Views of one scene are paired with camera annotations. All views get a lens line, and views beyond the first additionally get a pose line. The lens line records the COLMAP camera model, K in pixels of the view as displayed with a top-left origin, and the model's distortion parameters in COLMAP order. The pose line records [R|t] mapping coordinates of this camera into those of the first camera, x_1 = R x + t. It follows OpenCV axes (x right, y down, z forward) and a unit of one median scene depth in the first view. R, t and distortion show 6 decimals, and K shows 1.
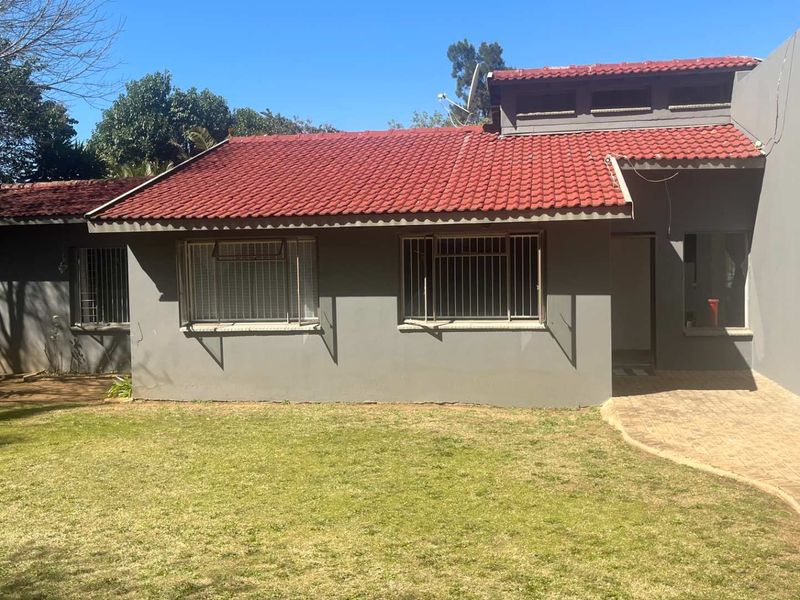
lens RADIAL K [[824.7, 0, 400.0], [0, 824.7, 303.8], [0, 0, 1]] dist [0.013552, 0.000000]
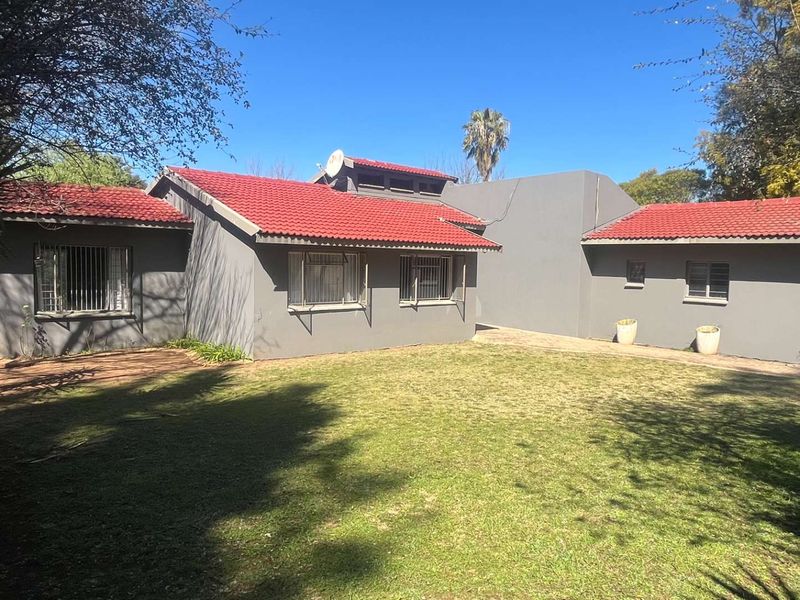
lens RADIAL K [[573.6, 0, 399.9], [0, 573.6, 296.3], [0, 0, 1]] dist [-0.002595, -0.006595]
pose [[0.646744, -0.011126, 0.762626, -0.911046], [0.005976, 0.999937, 0.009521, -0.002462], [-0.762684, -0.001600, 0.646769, 0.179956]]
